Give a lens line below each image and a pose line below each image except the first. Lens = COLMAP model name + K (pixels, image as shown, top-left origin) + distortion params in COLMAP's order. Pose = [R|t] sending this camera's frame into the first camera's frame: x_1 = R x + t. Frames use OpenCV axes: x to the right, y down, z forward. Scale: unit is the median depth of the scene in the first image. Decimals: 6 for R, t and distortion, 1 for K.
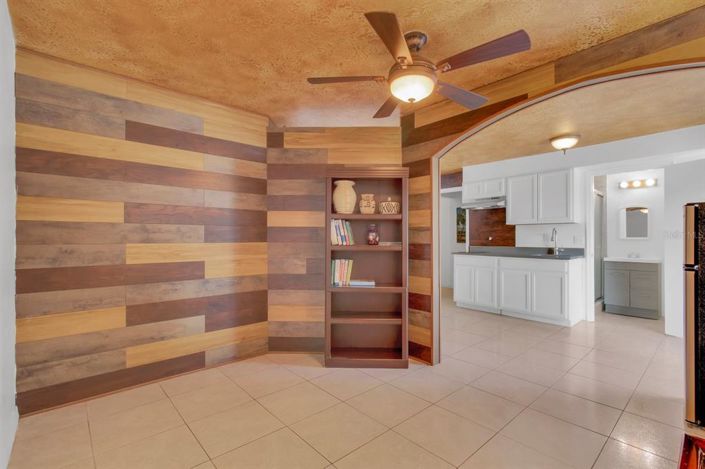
lens RADIAL K [[329.9, 0, 357.9], [0, 329.9, 238.4], [0, 0, 1]] dist [0.002051, 0.000059]
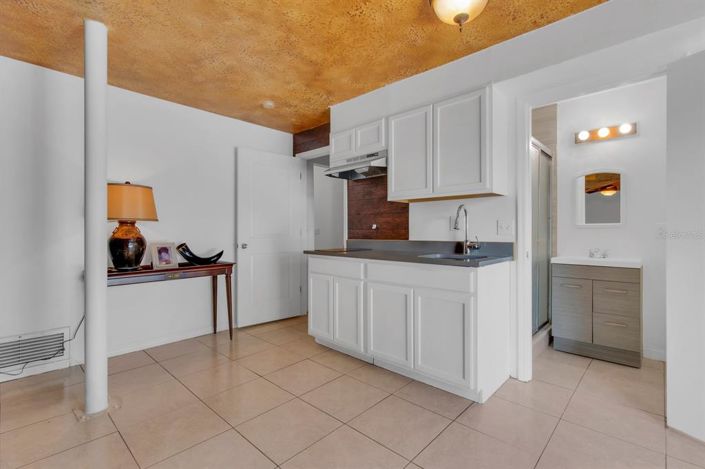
lens RADIAL K [[330.0, 0, 355.5], [0, 330.0, 234.7], [0, 0, 1]] dist [-0.002243, -0.000217]
pose [[0.996535, -0.003001, 0.083115, 0.317870], [0.002307, 0.999962, 0.008446, 0.009991], [-0.083137, -0.008225, 0.996504, 0.404263]]
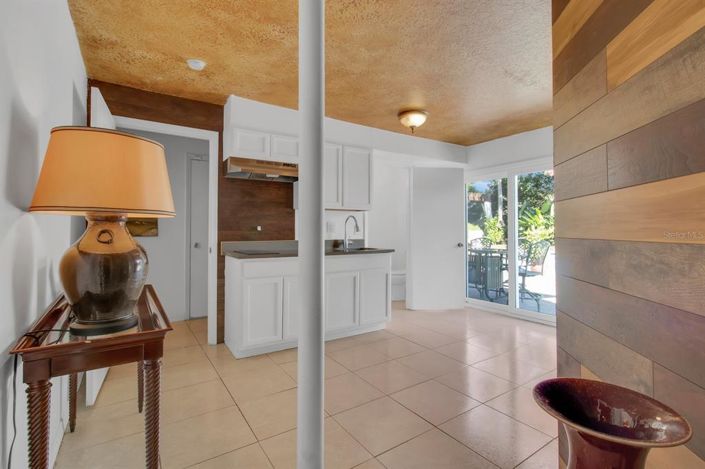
lens RADIAL K [[332.5, 0, 369.2], [0, 332.5, 223.0], [0, 0, 1]] dist [0.000055, -0.000336]
pose [[0.117919, 0.022309, 0.992773, -0.193742], [0.002007, 0.999740, -0.022704, 0.005143], [-0.993021, 0.004670, 0.117843, 0.722036]]
